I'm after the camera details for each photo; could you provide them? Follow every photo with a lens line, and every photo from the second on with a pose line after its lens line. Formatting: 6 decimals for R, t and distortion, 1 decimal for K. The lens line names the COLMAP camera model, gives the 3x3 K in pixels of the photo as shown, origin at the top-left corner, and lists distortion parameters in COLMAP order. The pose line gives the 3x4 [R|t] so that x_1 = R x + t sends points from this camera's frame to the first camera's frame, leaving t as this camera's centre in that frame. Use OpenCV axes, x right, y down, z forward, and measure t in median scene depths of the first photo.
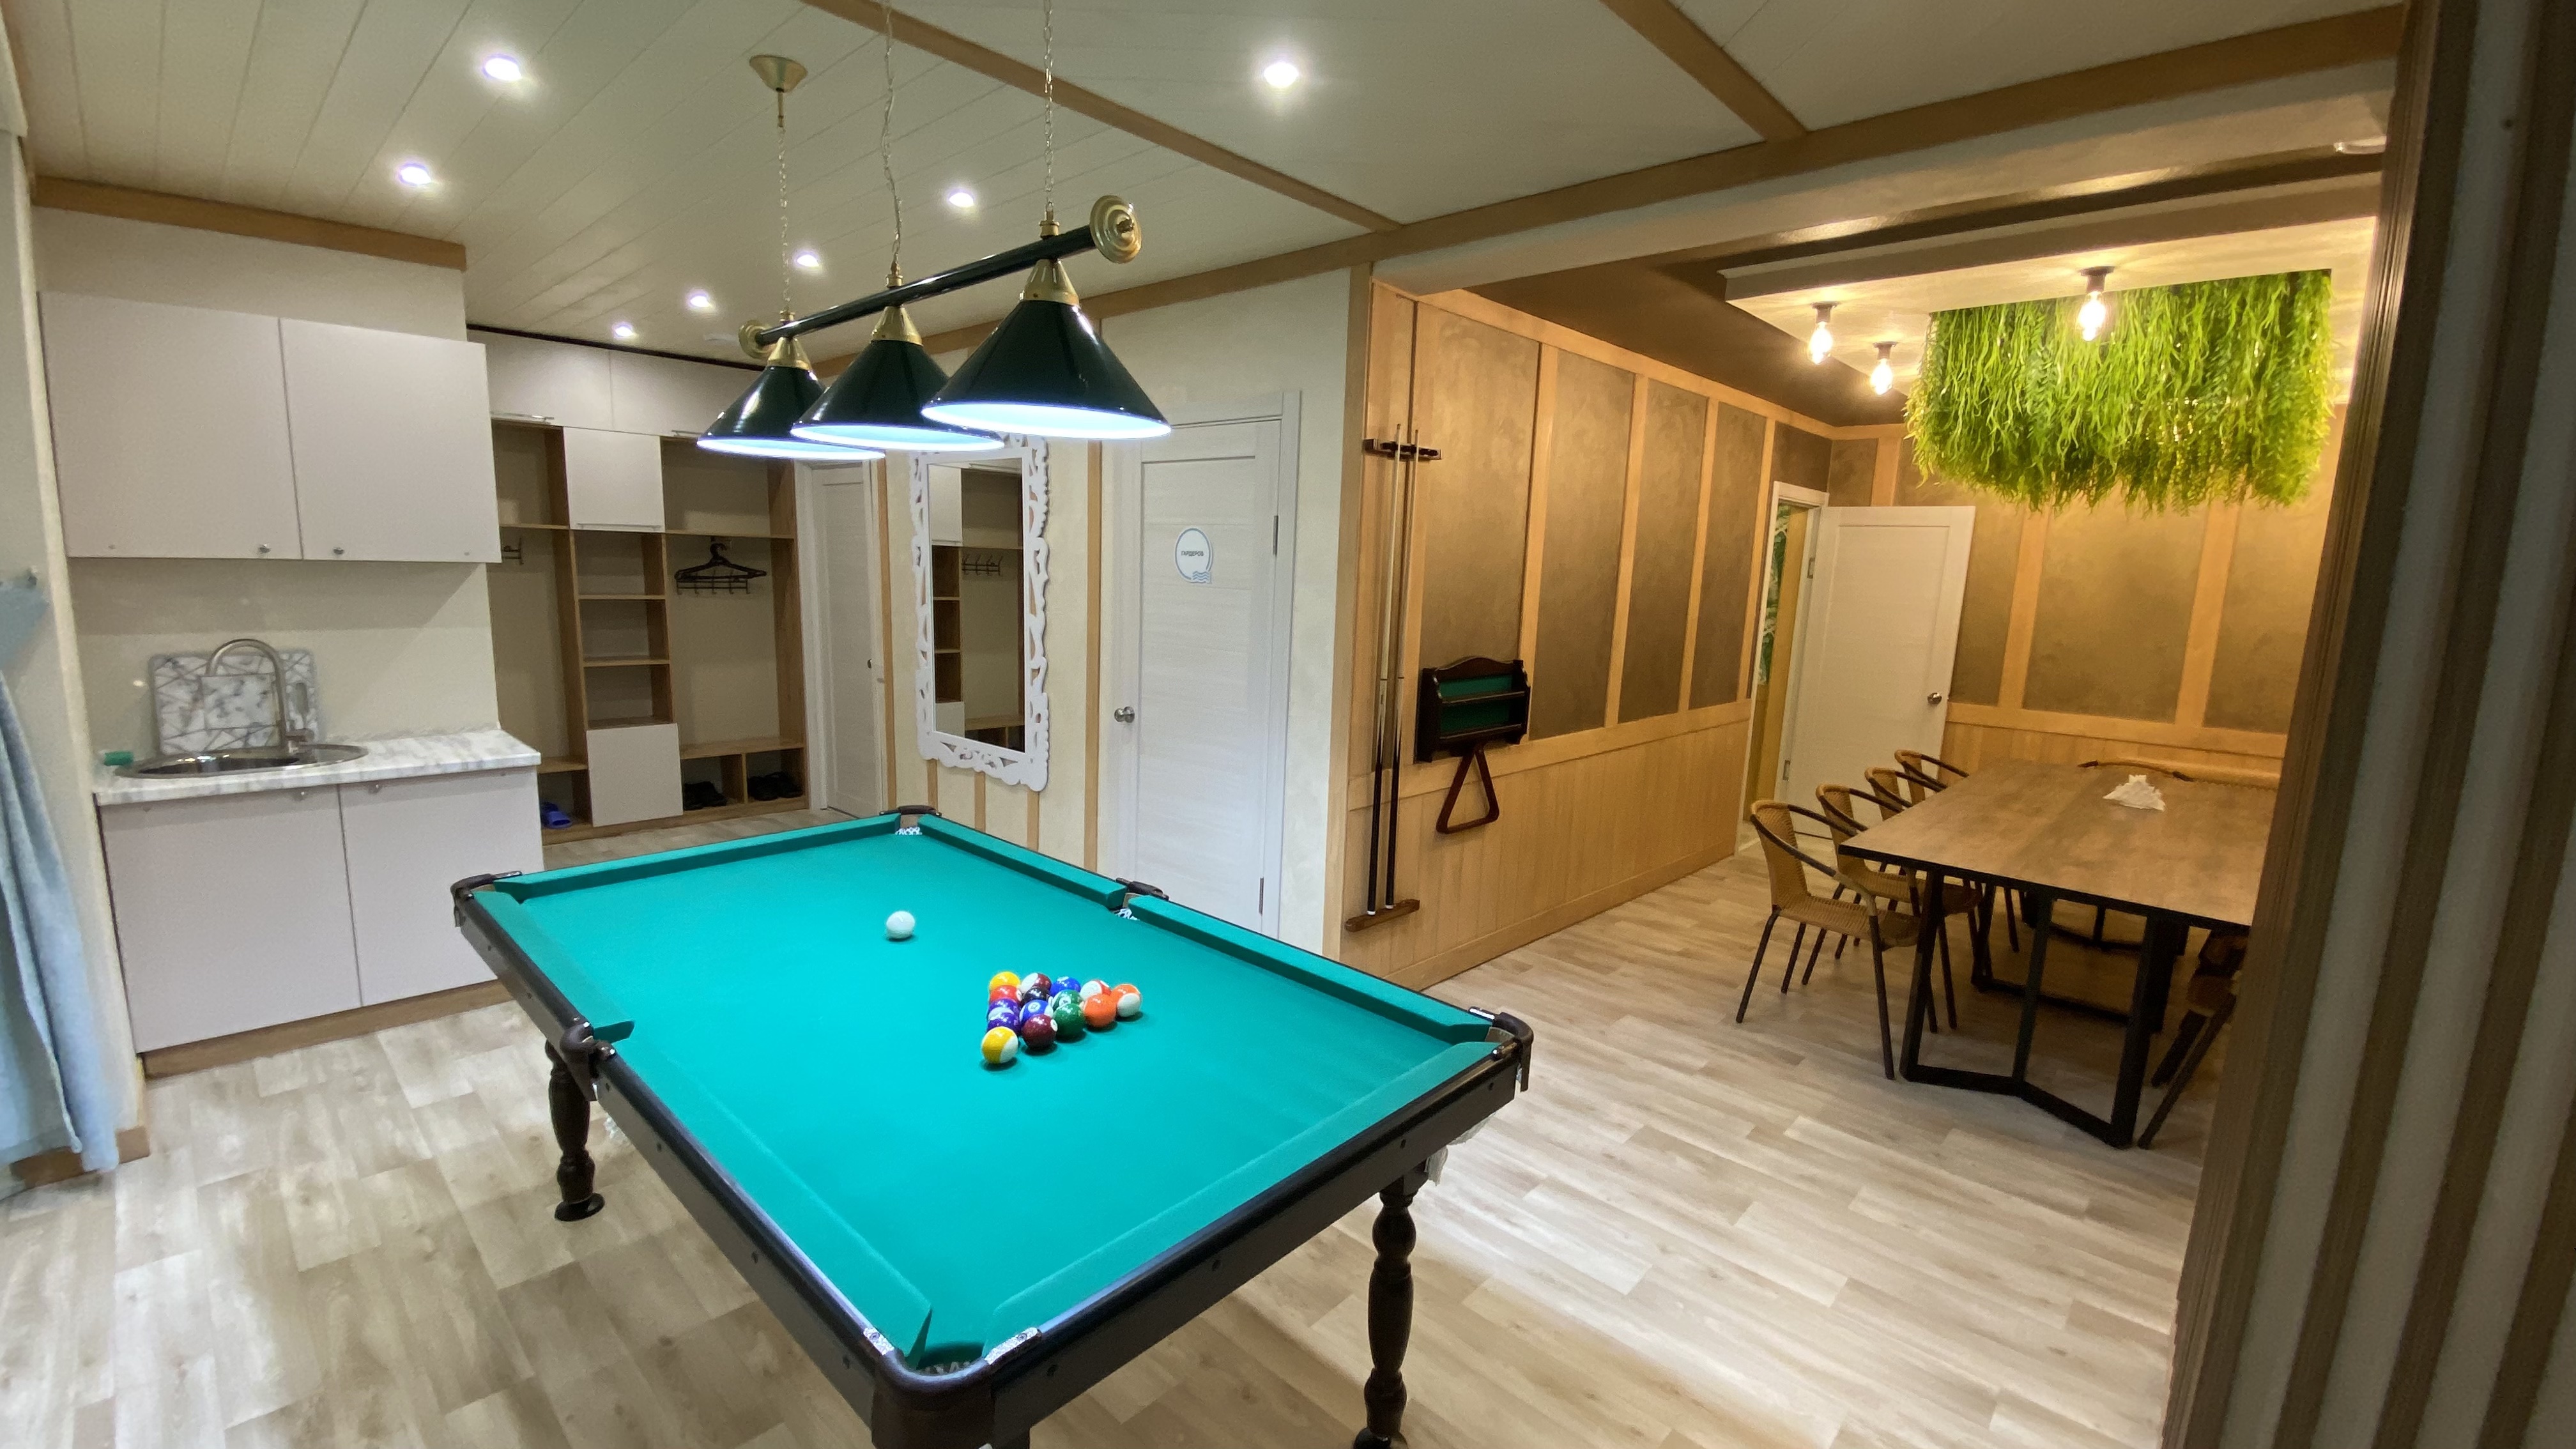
lens RADIAL K [[1067.7, 0, 1282.6], [0, 1067.7, 728.5], [0, 0, 1]] dist [-0.003098, -0.000267]
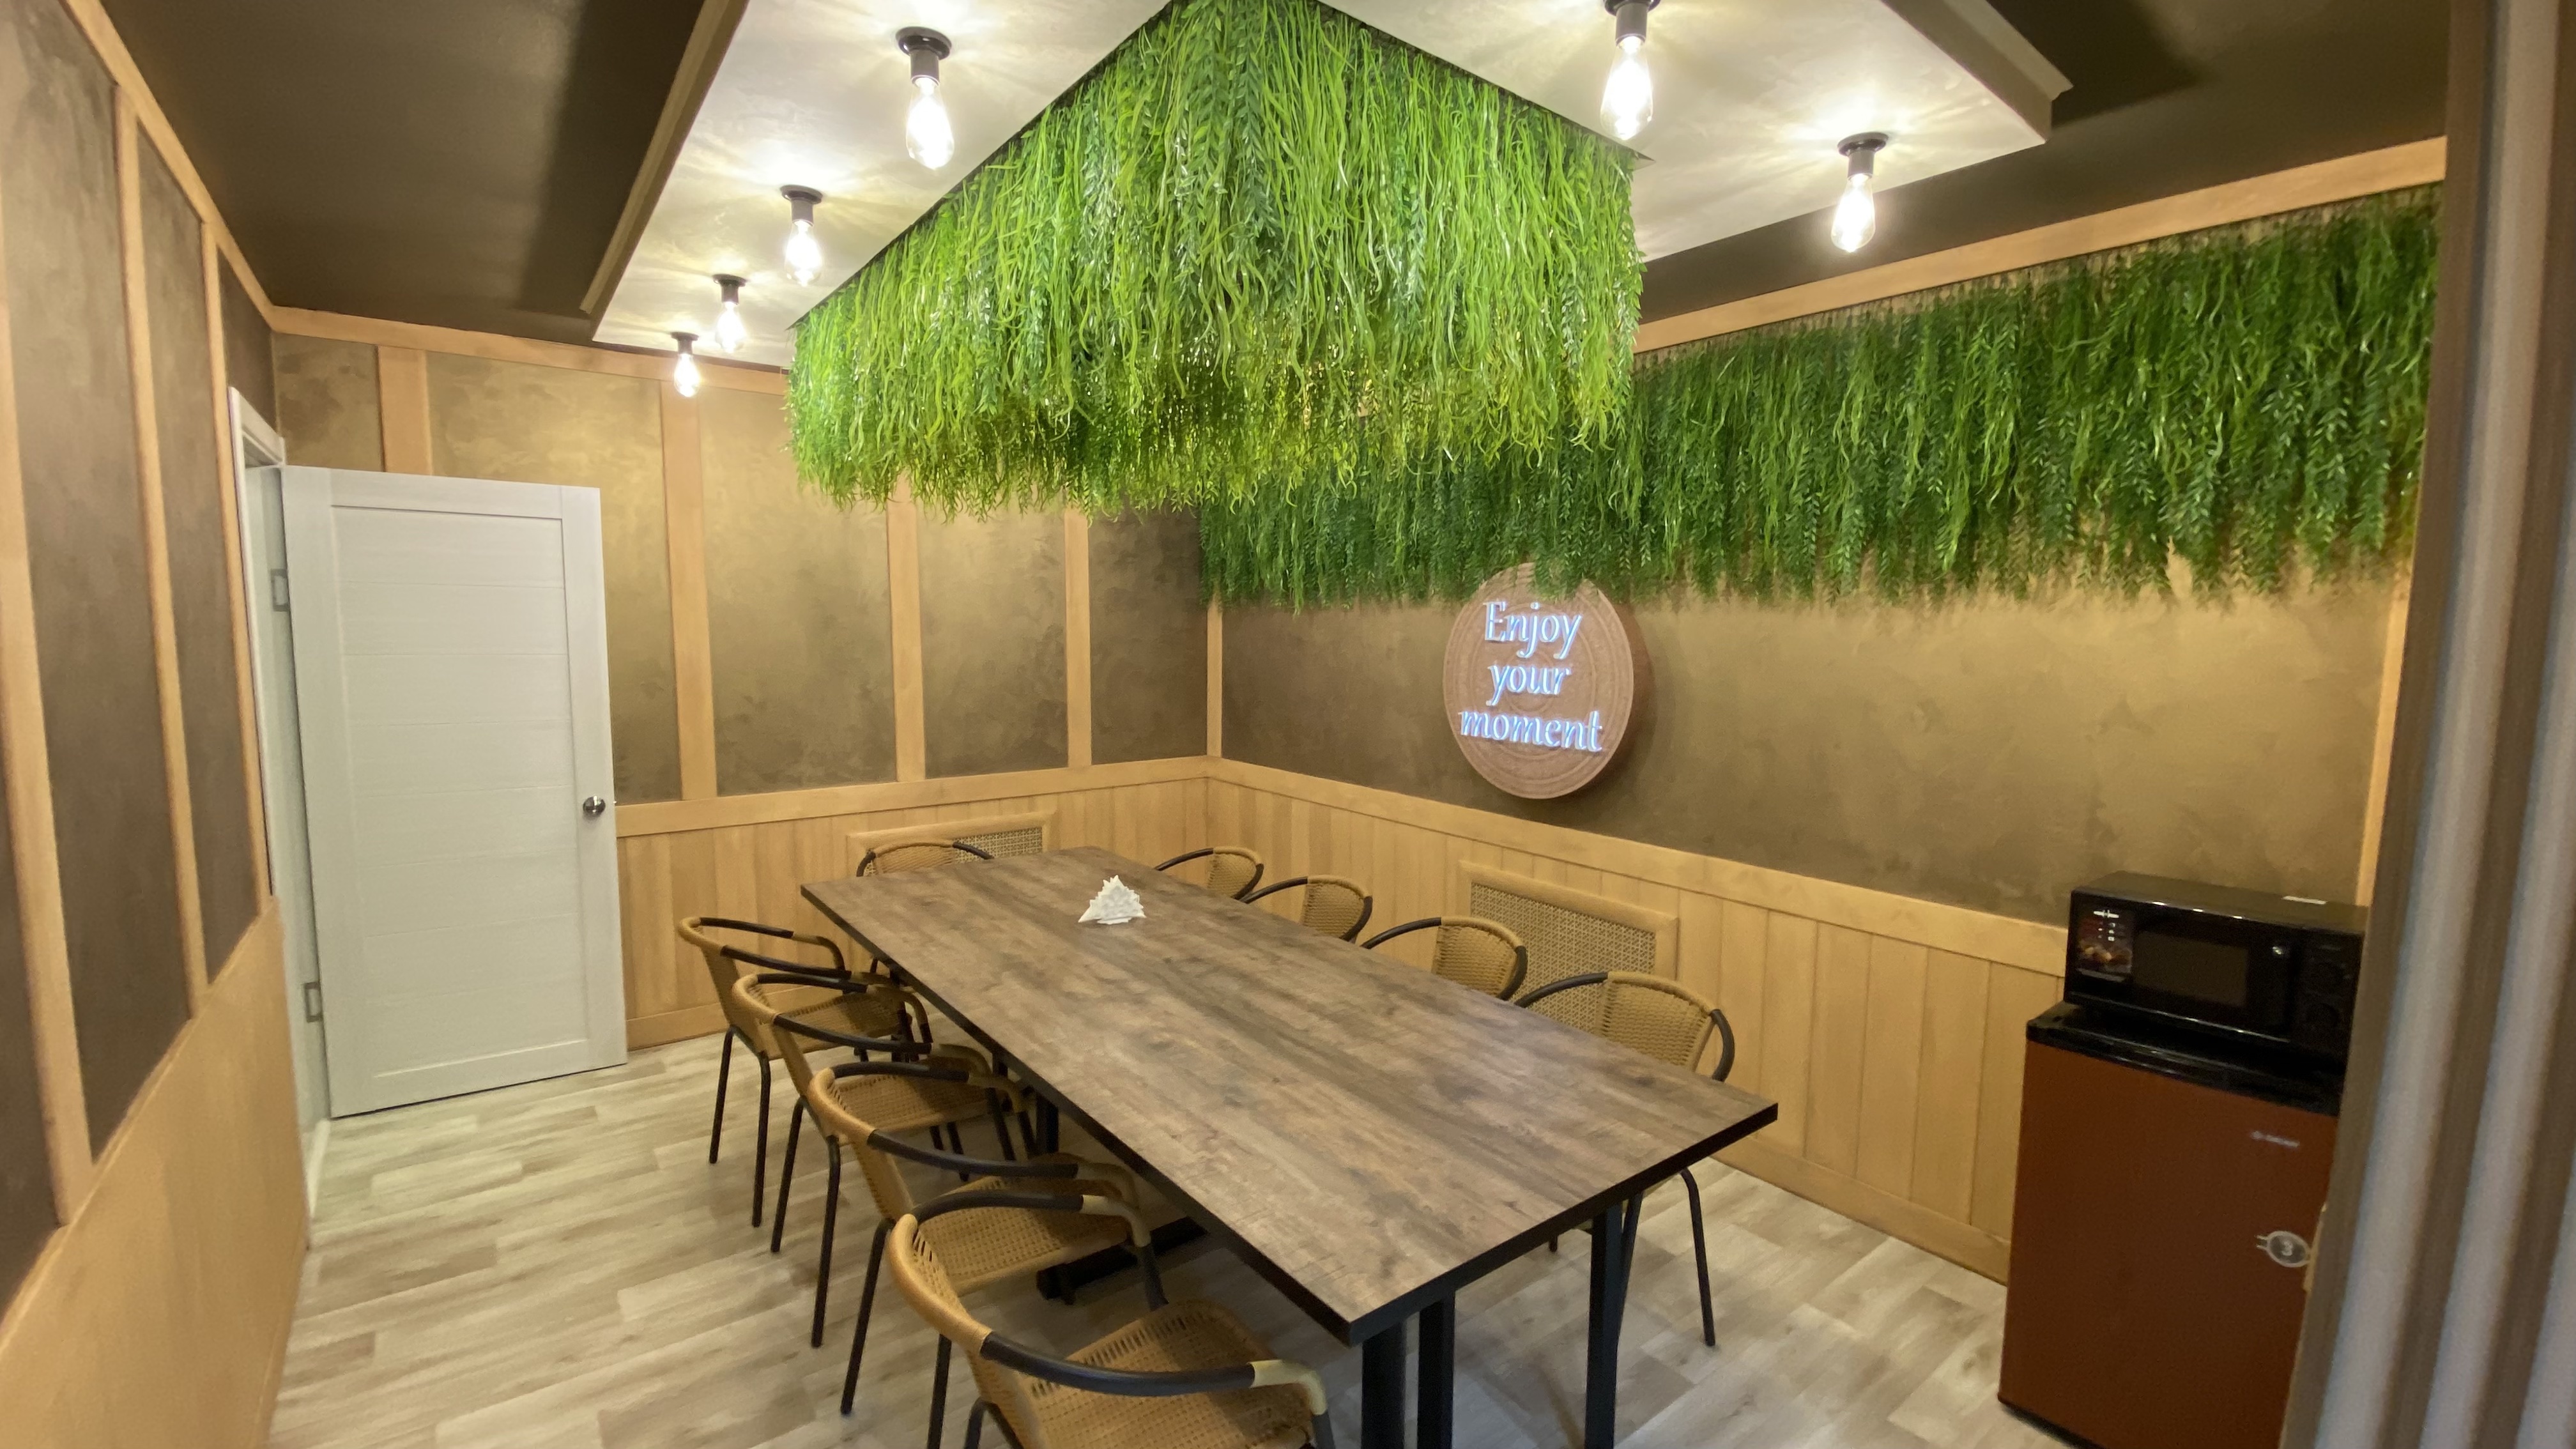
lens RADIAL K [[1067.7, 0, 1282.2], [0, 1067.7, 724.6], [0, 0, 1]] dist [-0.003098, -0.000267]
pose [[0.160219, -0.125668, 0.979049, 0.097749], [0.147846, 0.983729, 0.102074, -0.082838], [-0.975947, 0.128394, 0.176191, 0.549275]]
